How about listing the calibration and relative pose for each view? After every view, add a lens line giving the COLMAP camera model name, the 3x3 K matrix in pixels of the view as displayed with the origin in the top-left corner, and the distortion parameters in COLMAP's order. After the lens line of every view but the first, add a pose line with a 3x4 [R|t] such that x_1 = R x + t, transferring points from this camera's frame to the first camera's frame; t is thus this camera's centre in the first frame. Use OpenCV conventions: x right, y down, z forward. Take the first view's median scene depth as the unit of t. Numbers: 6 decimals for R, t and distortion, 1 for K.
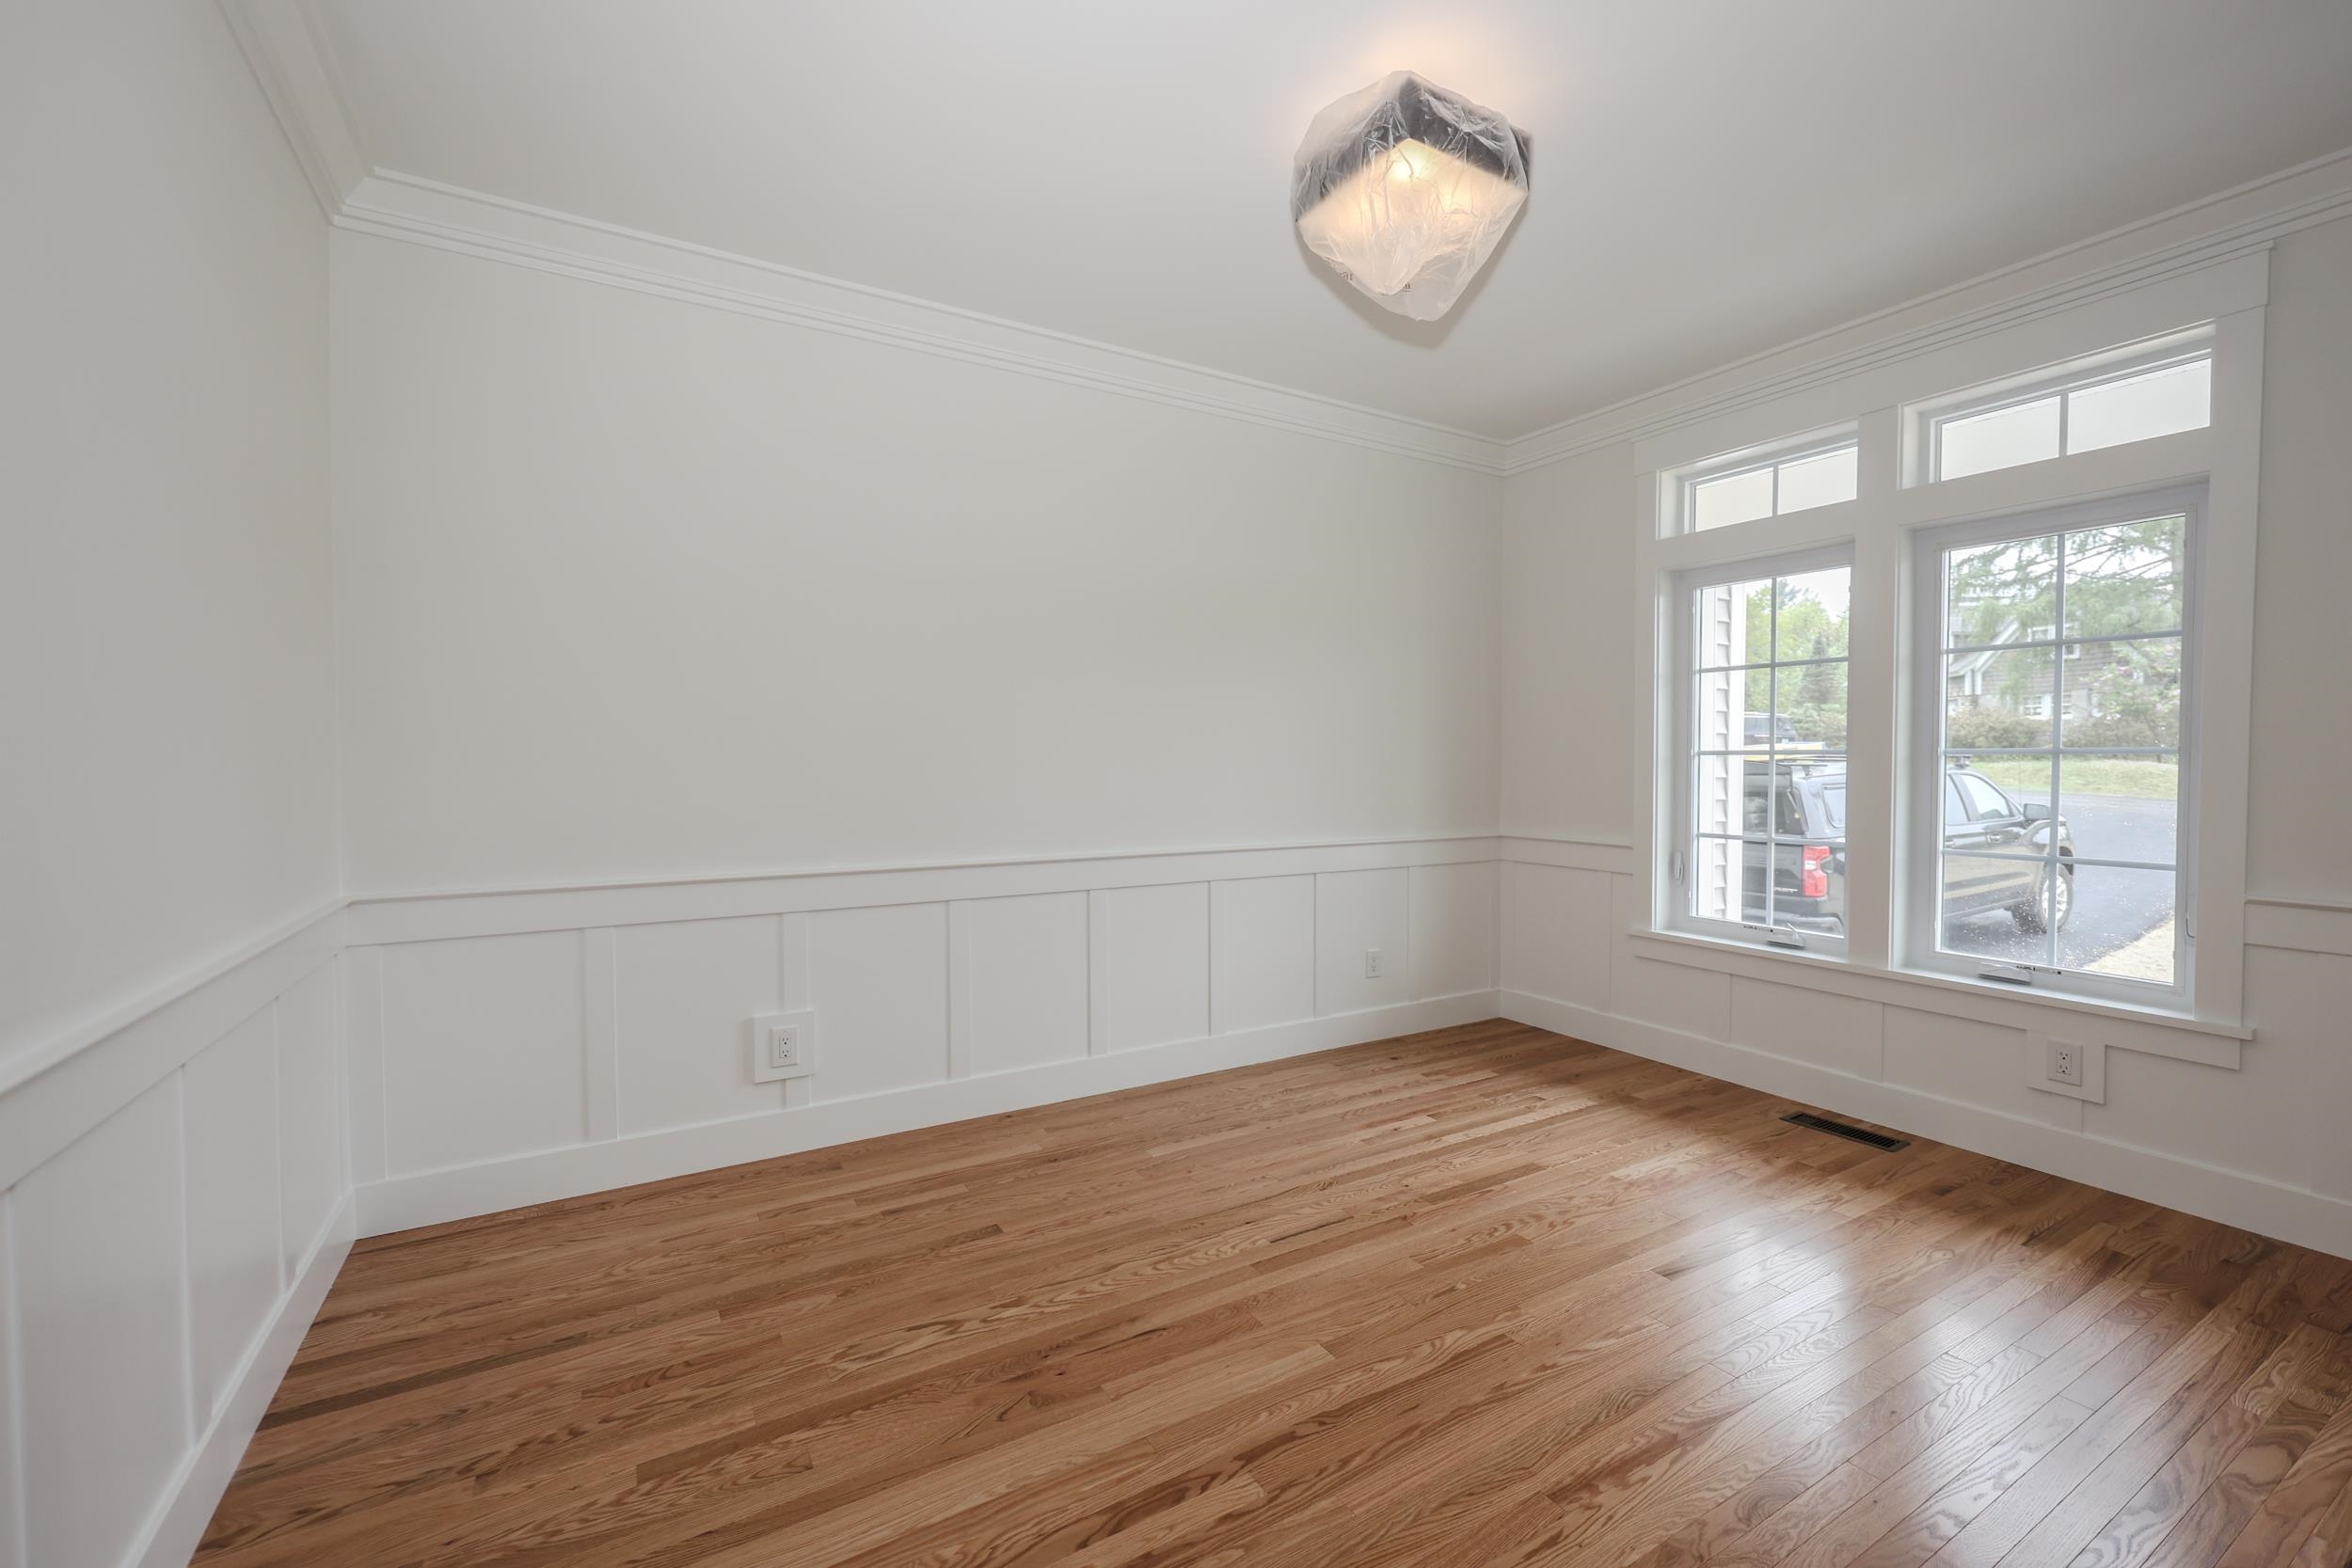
lens RADIAL K [[960.6, 0, 1191.8], [0, 960.6, 769.9], [0, 0, 1]] dist [0.007134, -0.000426]
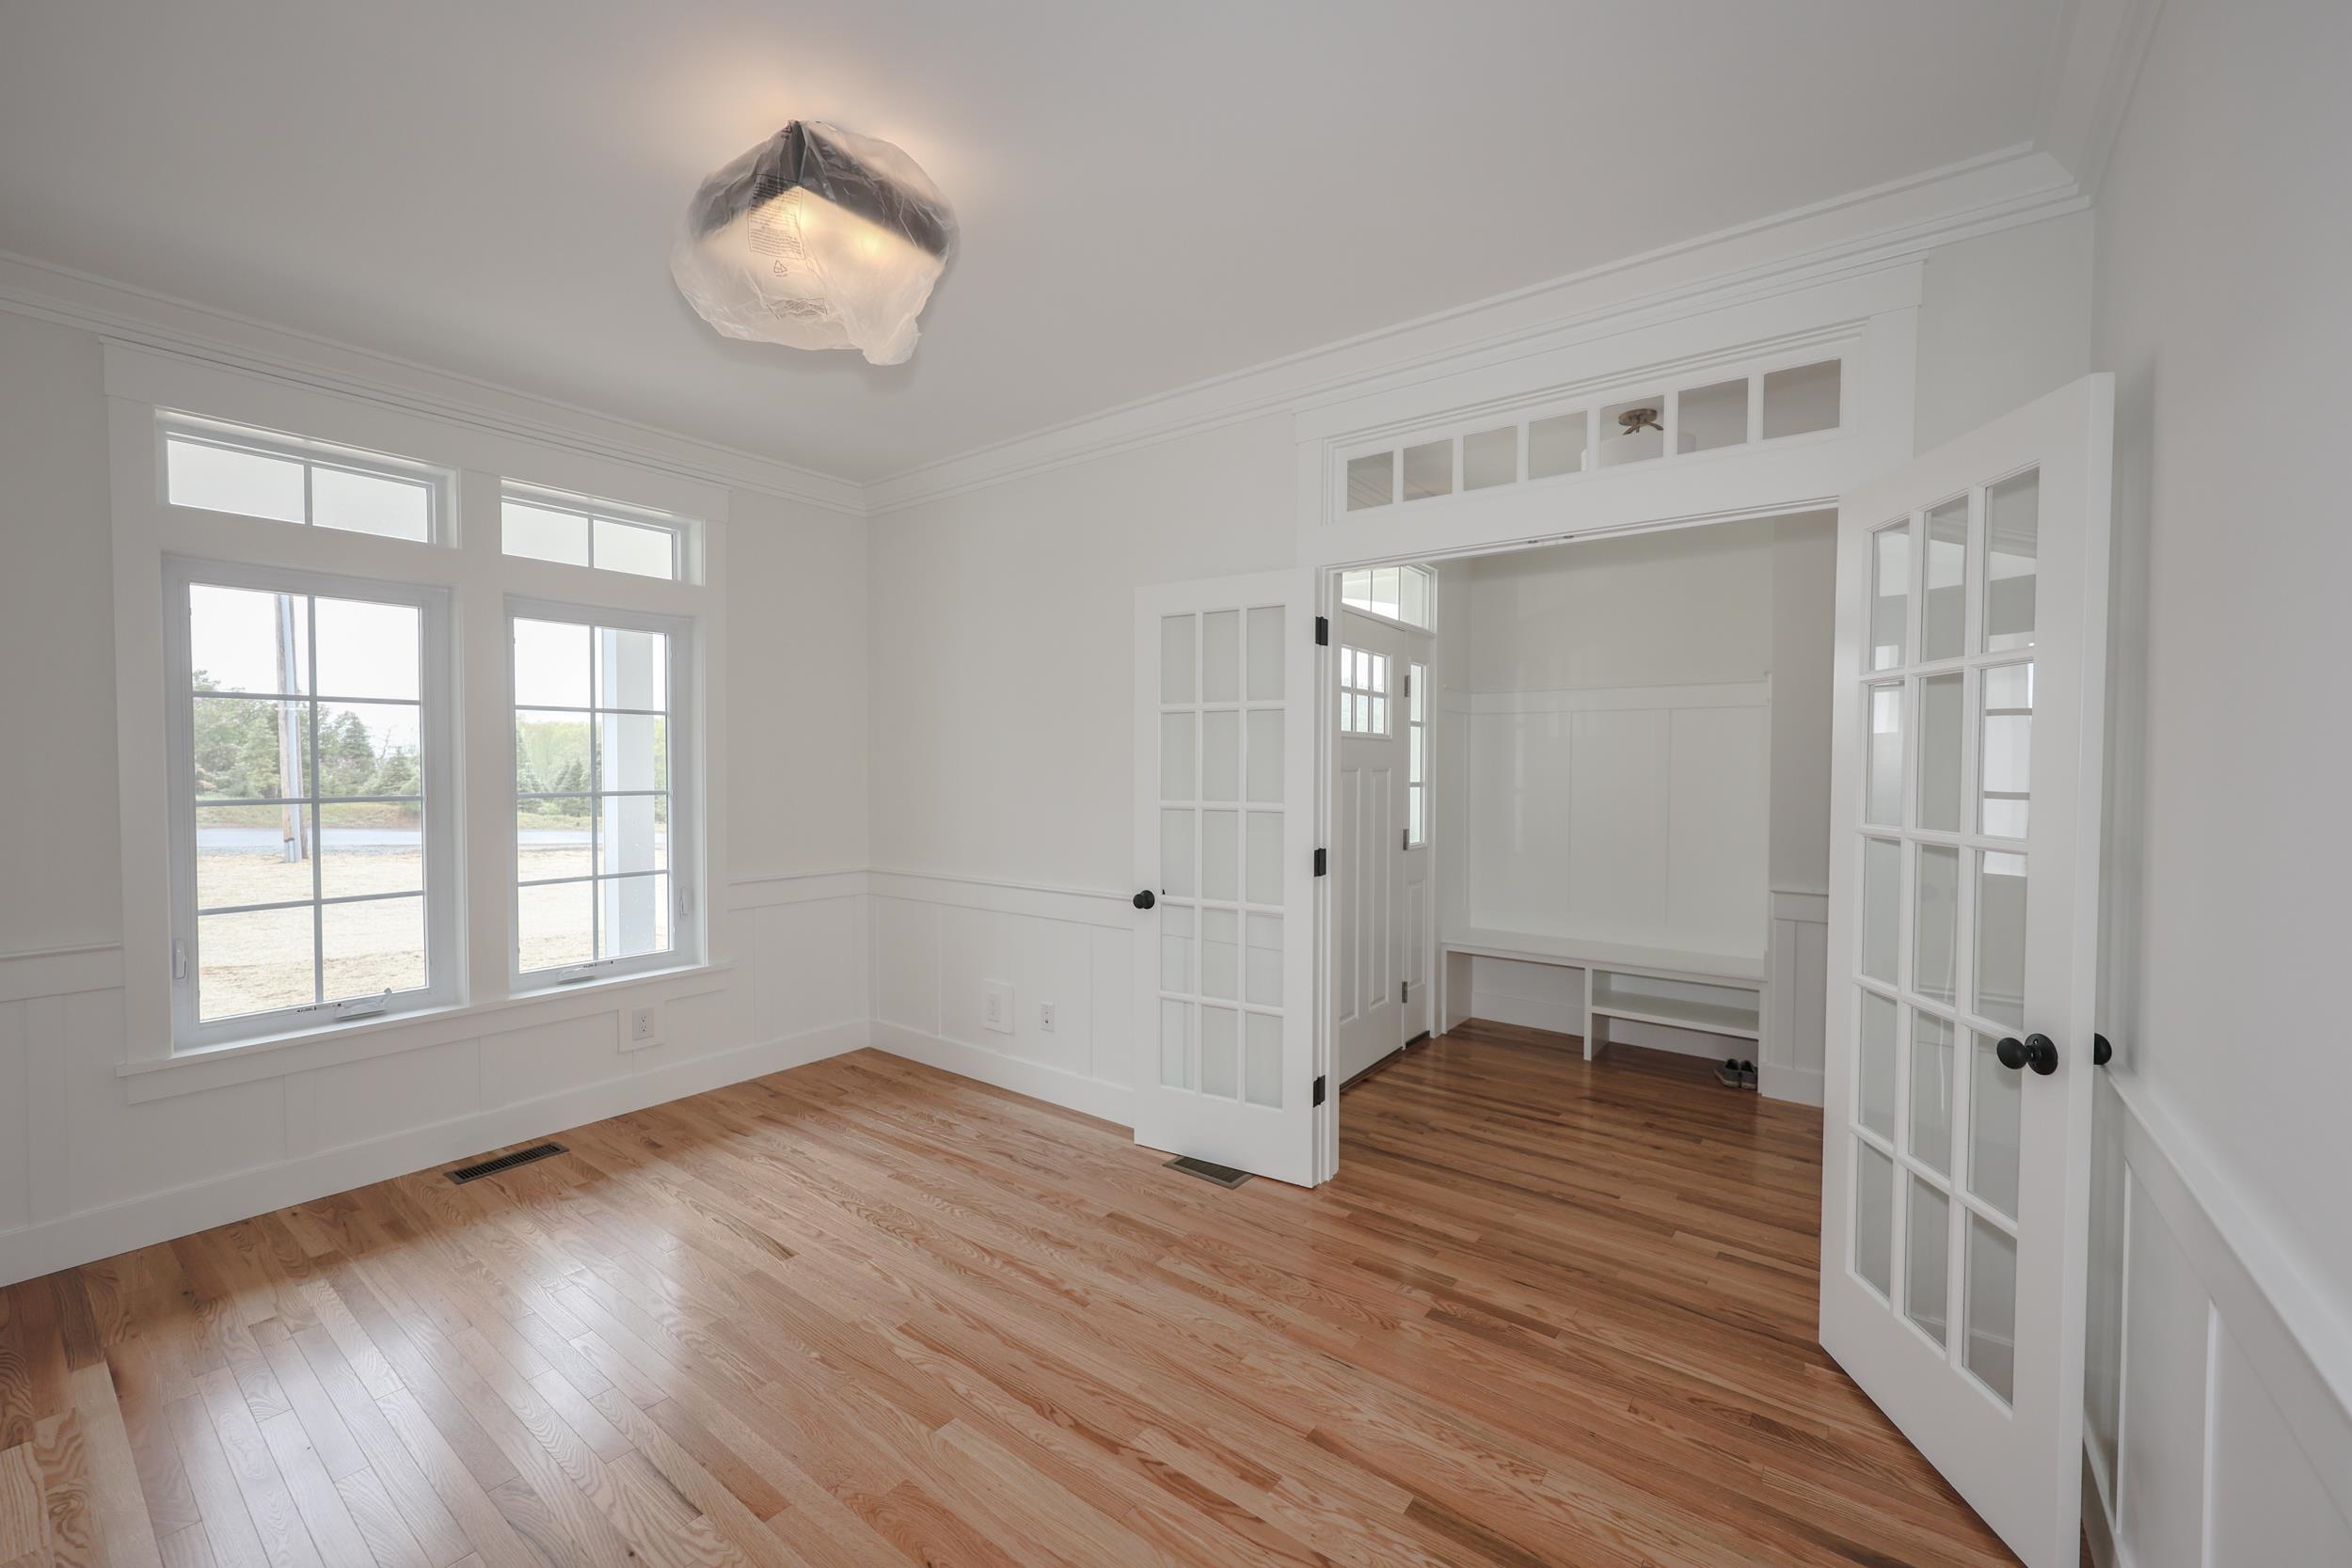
lens RADIAL K [[960.6, 0, 1132.6], [0, 960.6, 791.8], [0, 0, 1]] dist [0.007134, -0.000426]
pose [[-0.340111, -0.025918, 0.940028, -0.517228], [0.010461, 0.999454, 0.031341, -0.052036], [-0.940327, 0.020493, -0.339654, 0.693406]]
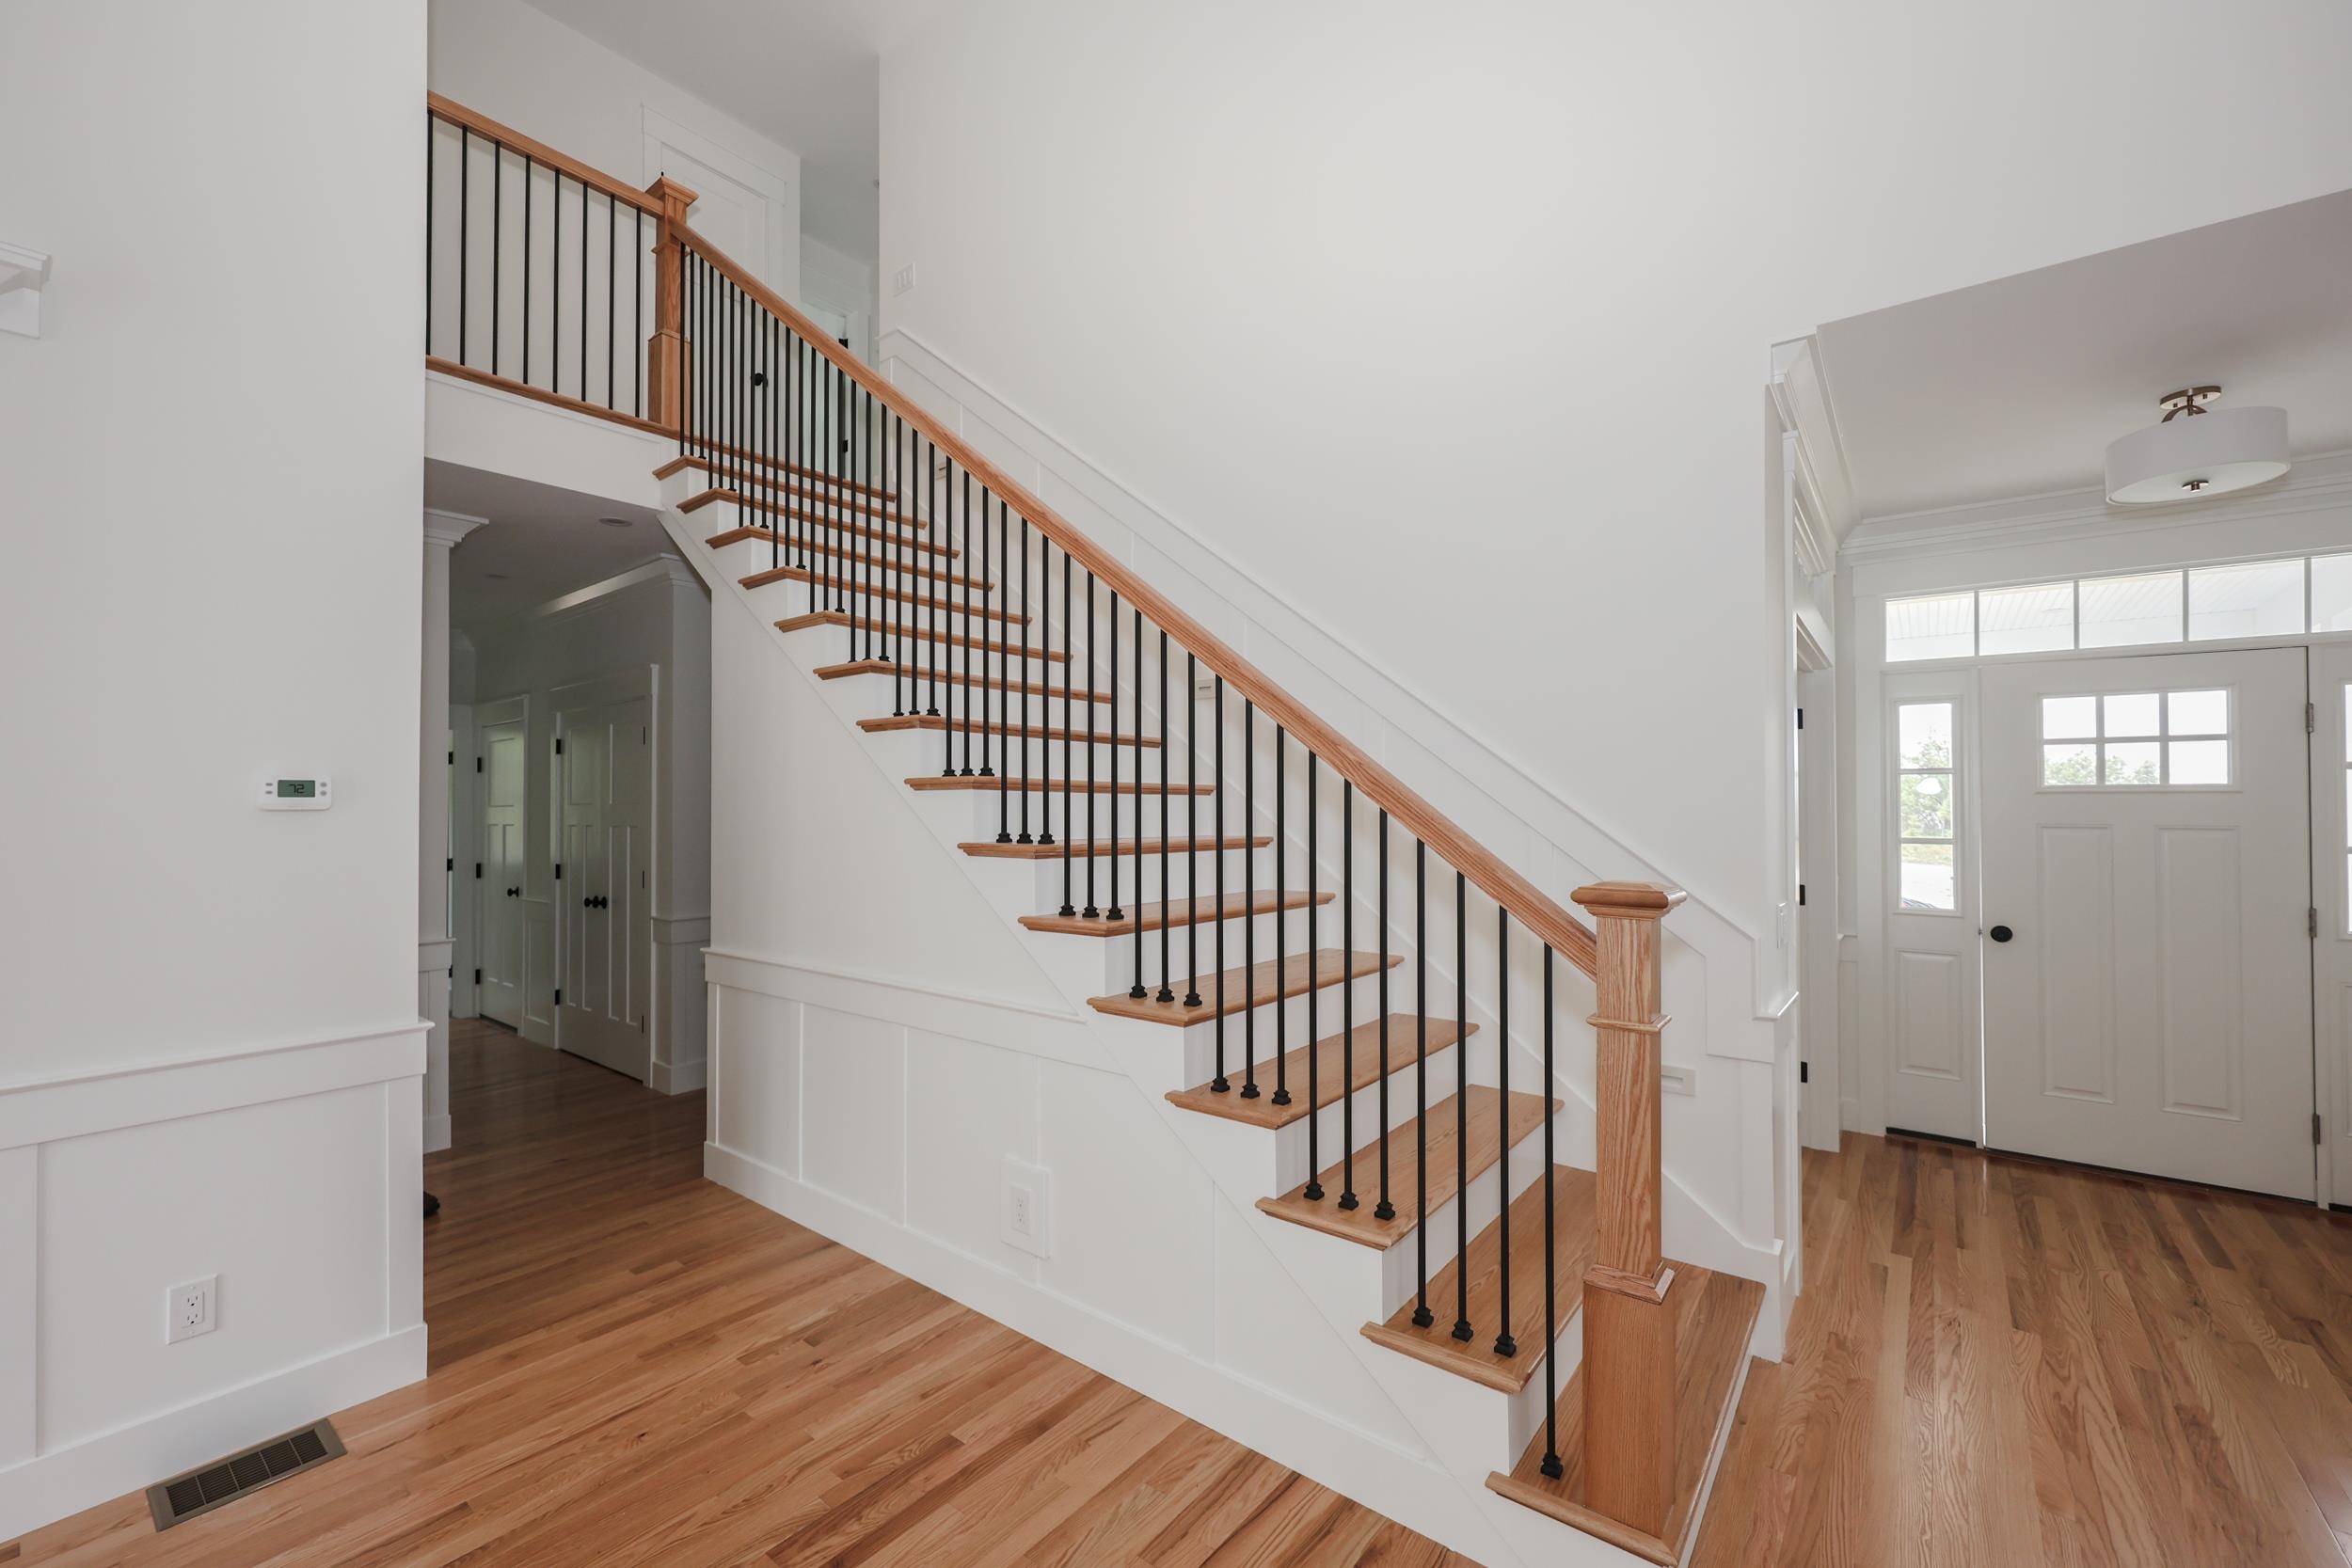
lens RADIAL K [[960.6, 0, 1163.3], [0, 960.6, 785.9], [0, 0, 1]] dist [0.007134, -0.000426]
pose [[0.933388, 0.007613, 0.358787, -0.886515], [0.003258, 0.999554, -0.029684, -0.056272], [-0.358853, 0.028875, 0.932947, -0.658576]]
